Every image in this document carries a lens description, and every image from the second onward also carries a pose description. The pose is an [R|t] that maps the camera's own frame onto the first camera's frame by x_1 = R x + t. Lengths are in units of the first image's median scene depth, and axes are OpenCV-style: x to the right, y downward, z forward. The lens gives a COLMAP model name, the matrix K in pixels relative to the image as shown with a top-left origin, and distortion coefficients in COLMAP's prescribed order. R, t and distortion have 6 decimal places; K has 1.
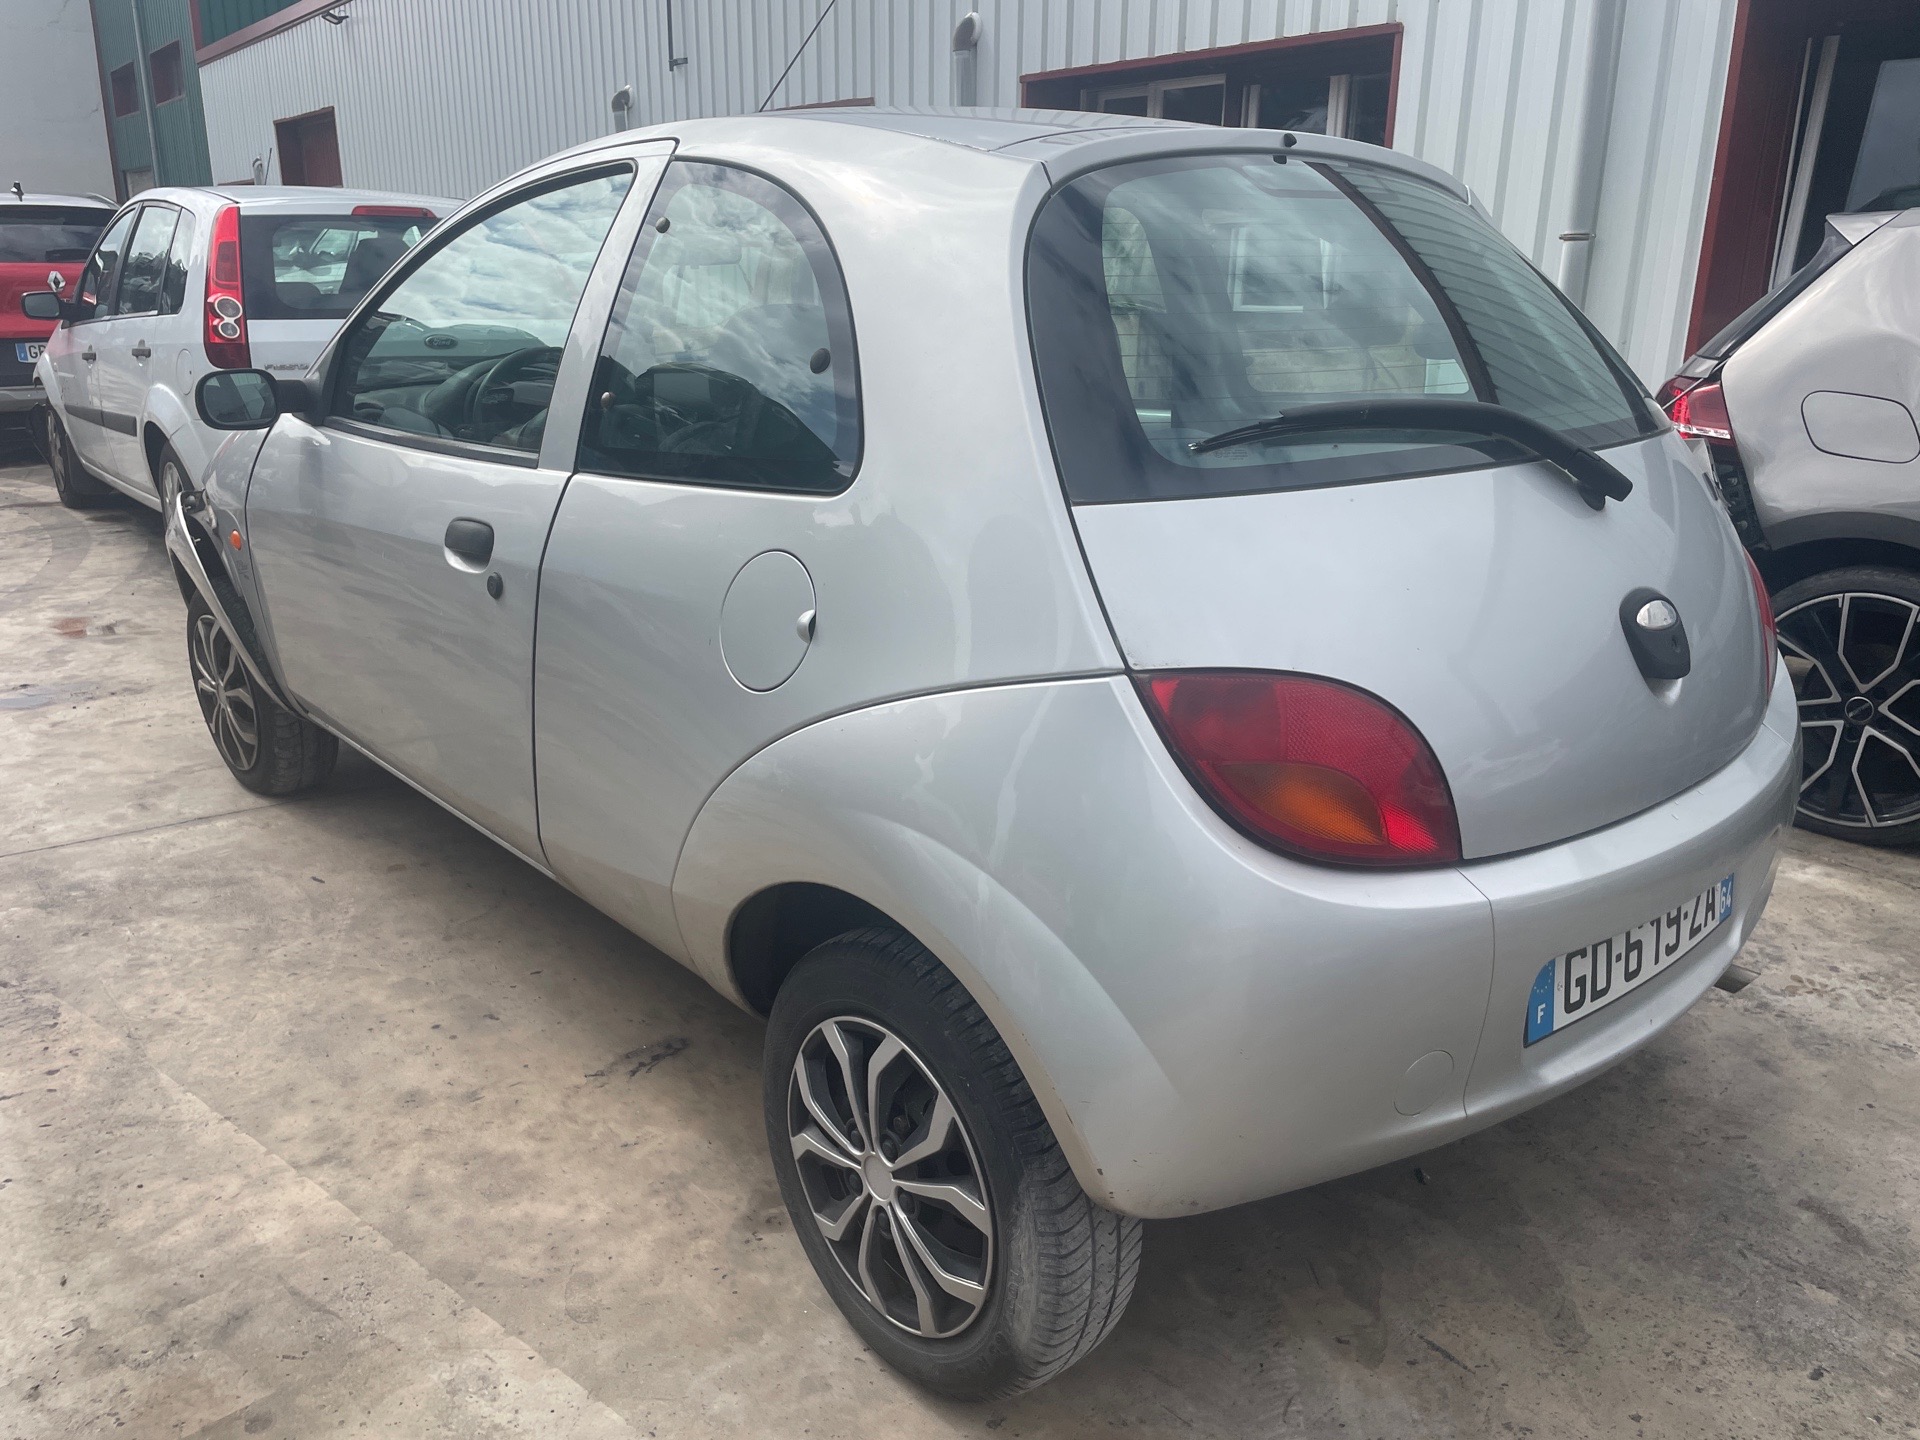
lens RADIAL K [[1449.2, 0, 904.8], [0, 1449.2, 716.1], [0, 0, 1]] dist [0.076550, -0.102648]
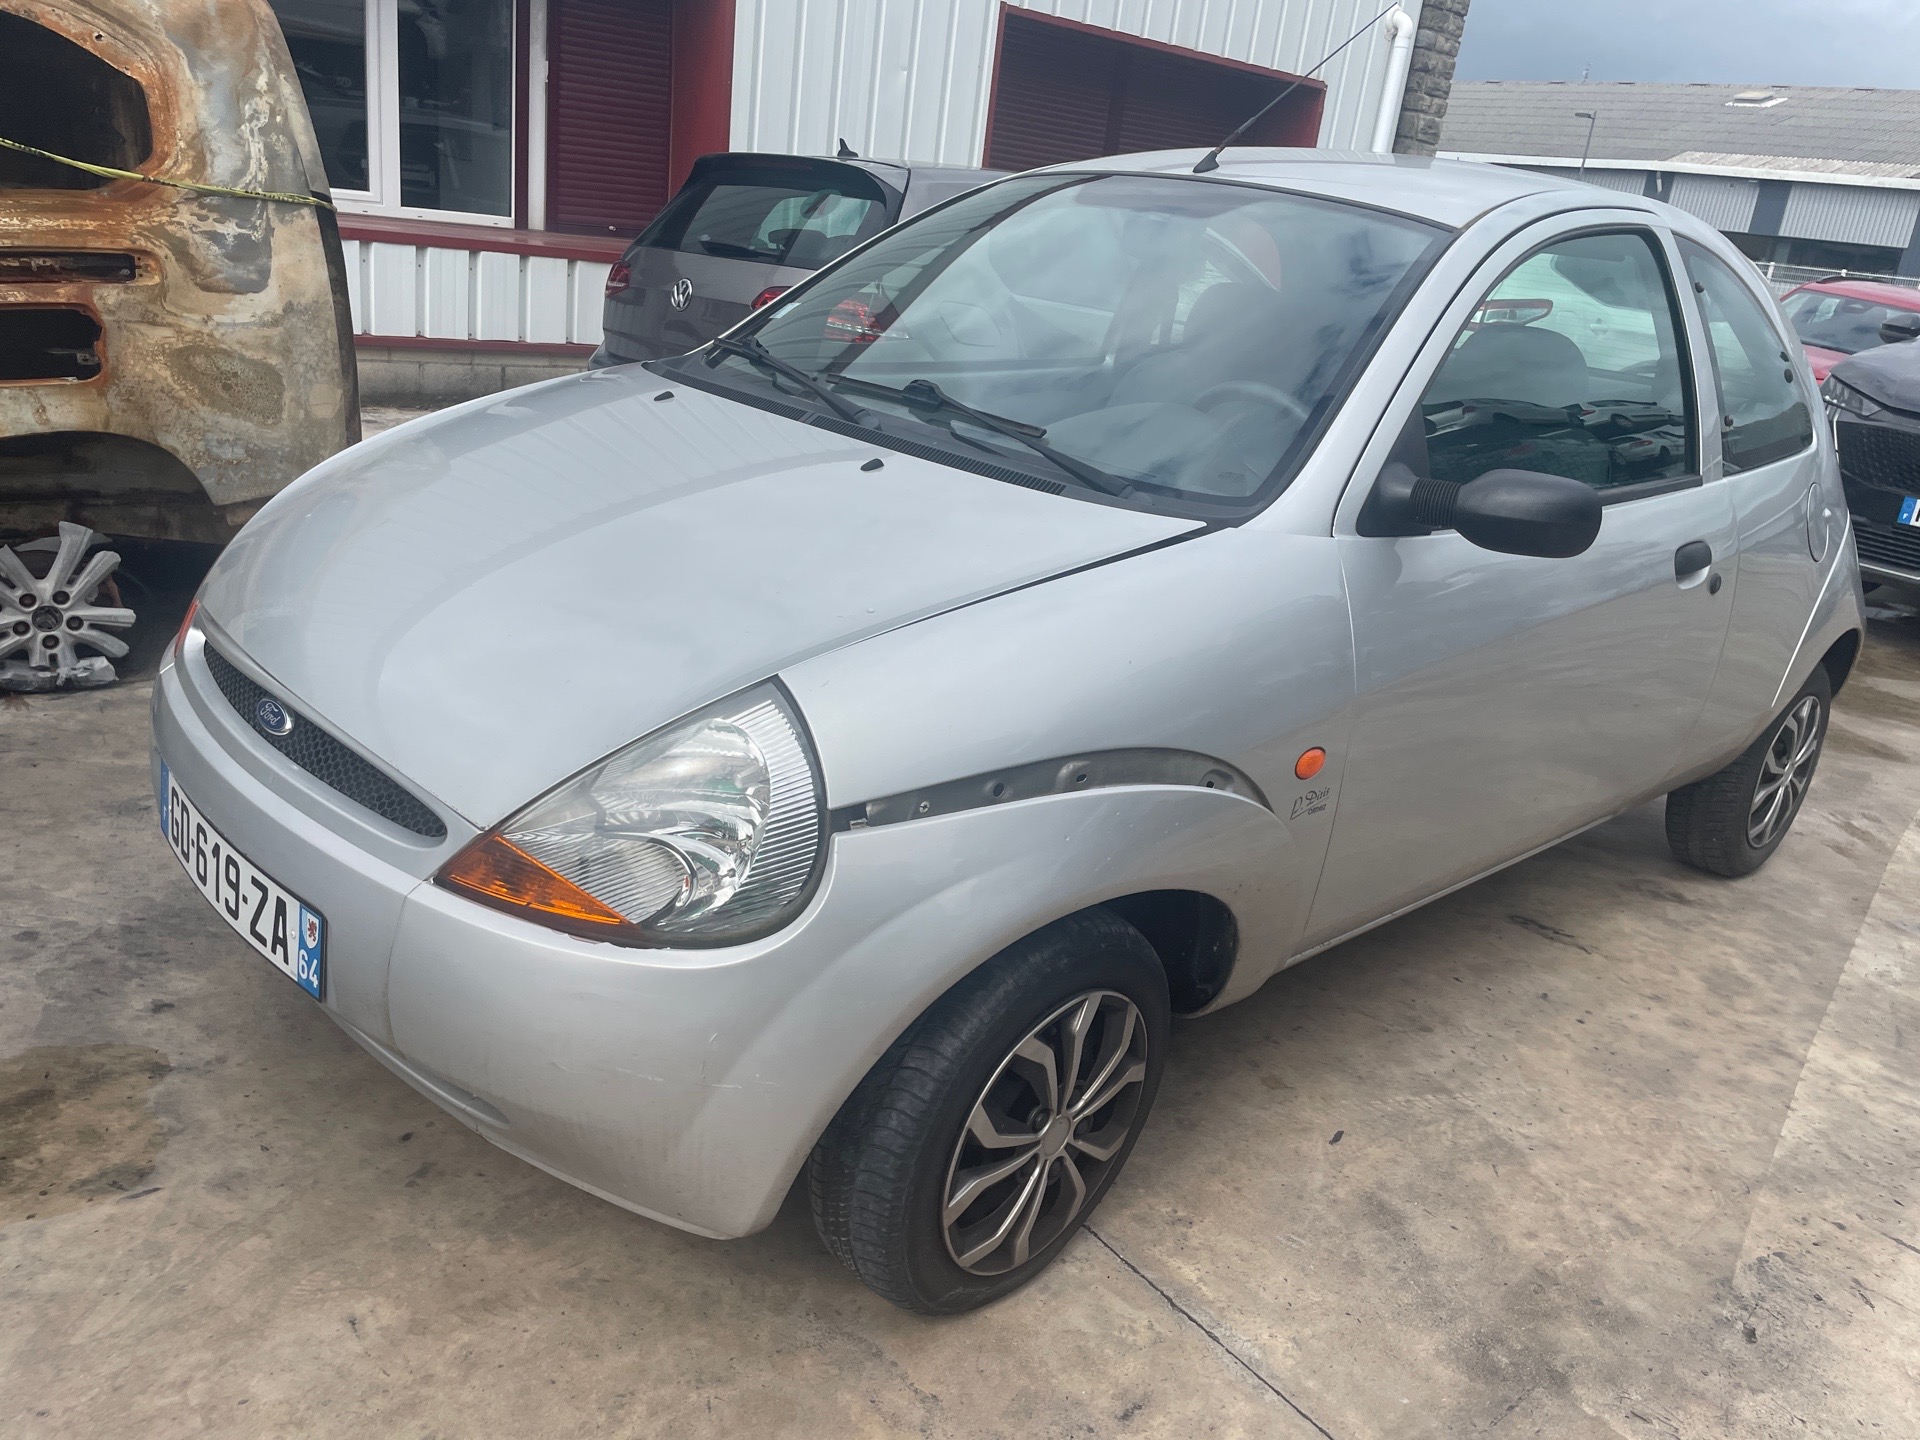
lens RADIAL K [[1449.2, 0, 952.7], [0, 1449.2, 740.2], [0, 0, 1]] dist [0.076550, -0.102648]
pose [[-0.047823, -0.359471, 0.931930, -1.286655], [0.190035, 0.912682, 0.361799, -0.483785], [-0.980612, 0.194401, 0.024665, 1.435042]]
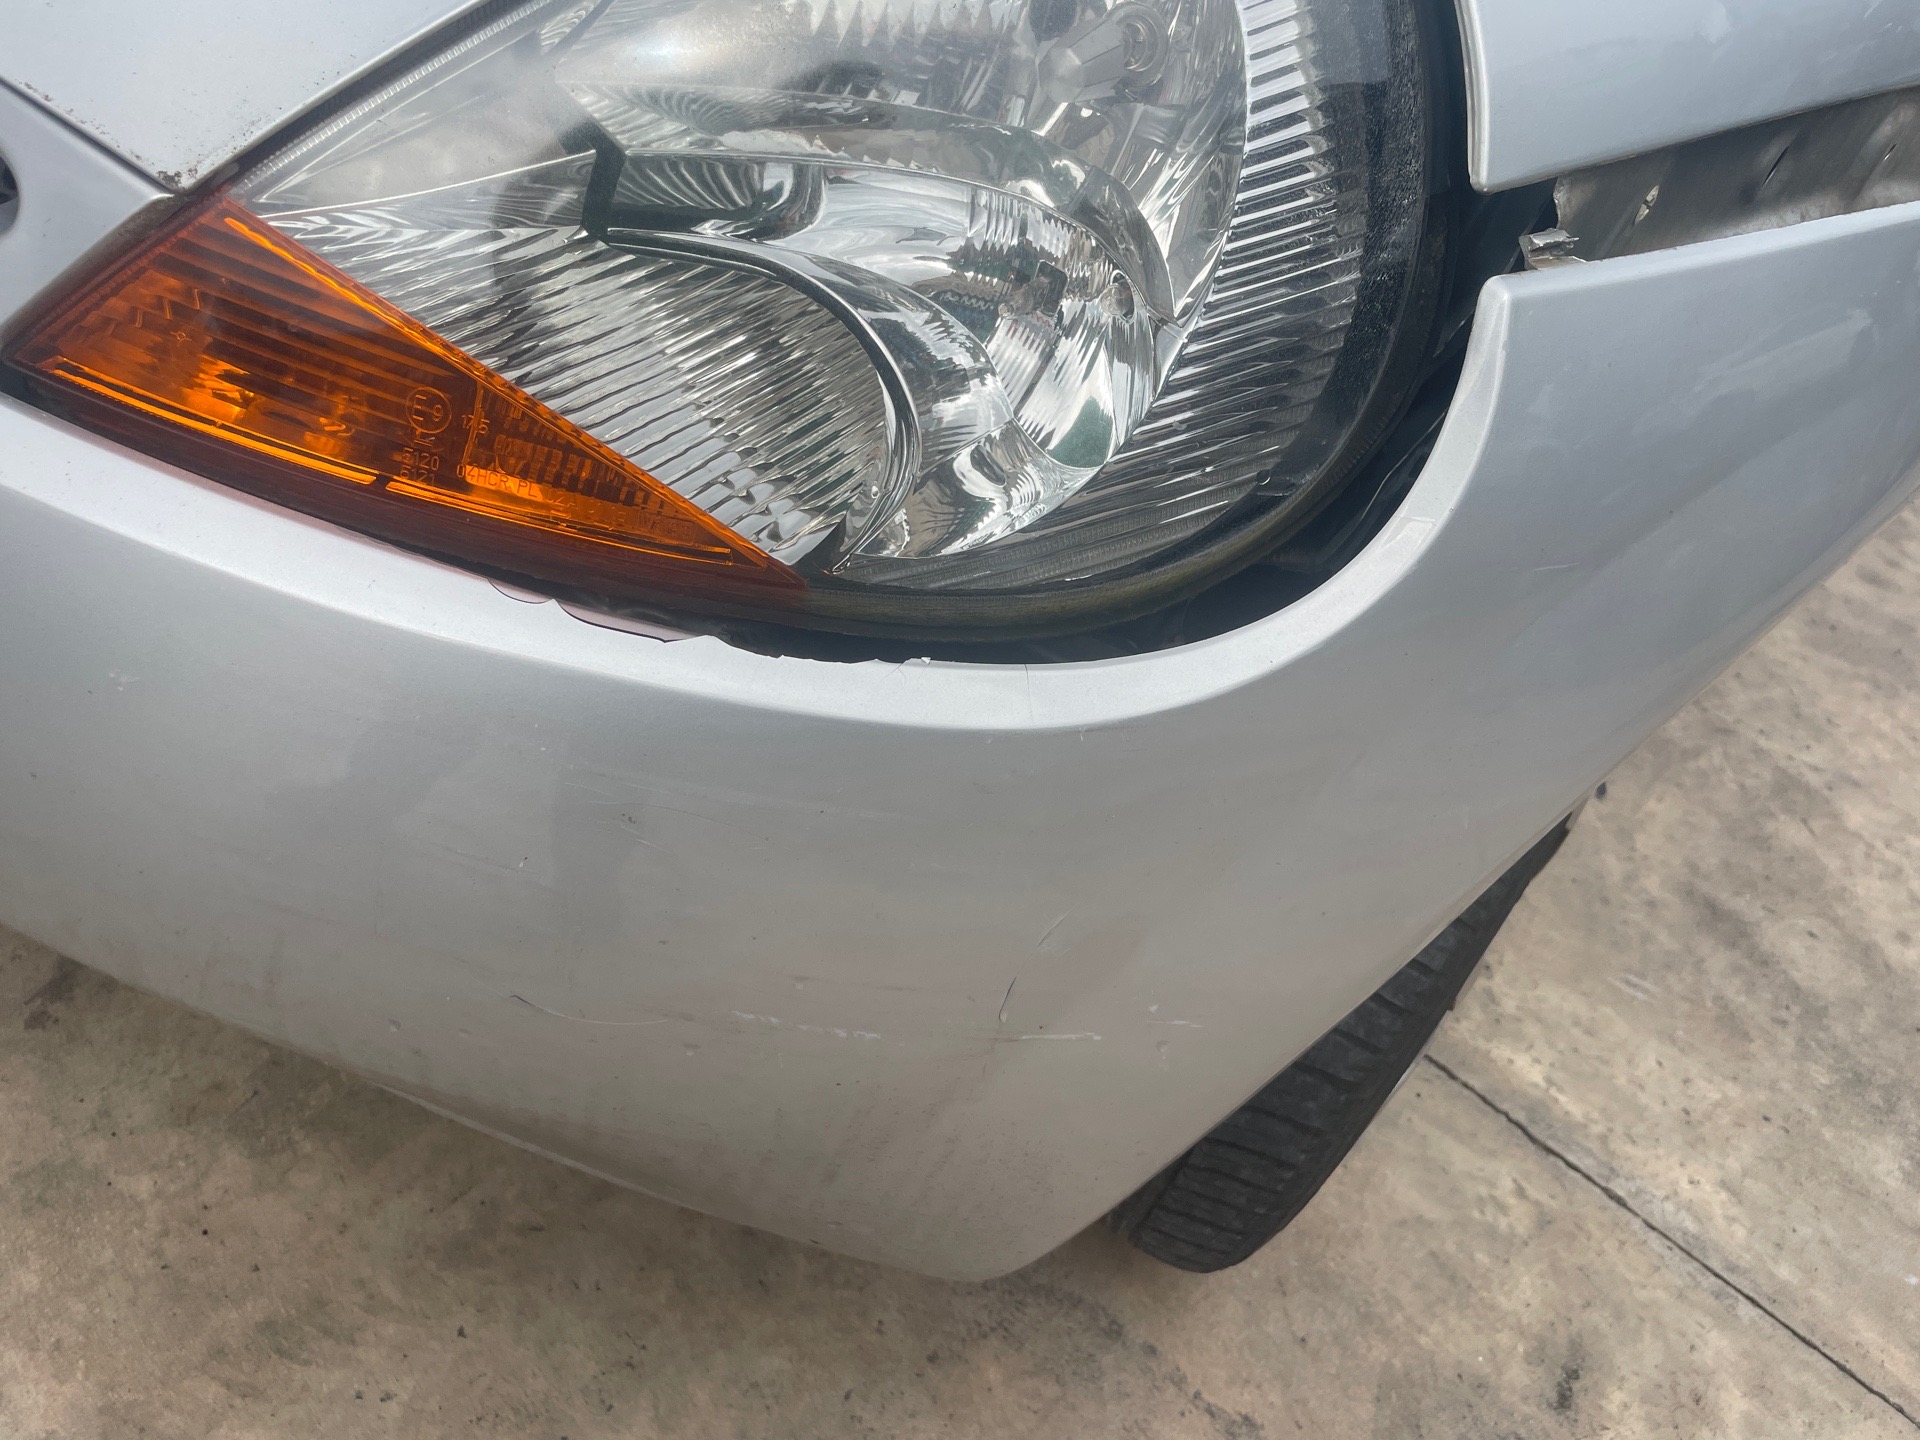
lens RADIAL K [[1449.2, 0, 952.8], [0, 1449.2, 716.4], [0, 0, 1]] dist [0.076550, -0.102648]
pose [[-0.231287, -0.661164, 0.713701, -0.867557], [0.047284, 0.725085, 0.687034, -0.320122], [-0.971736, 0.192648, -0.136441, 1.610320]]
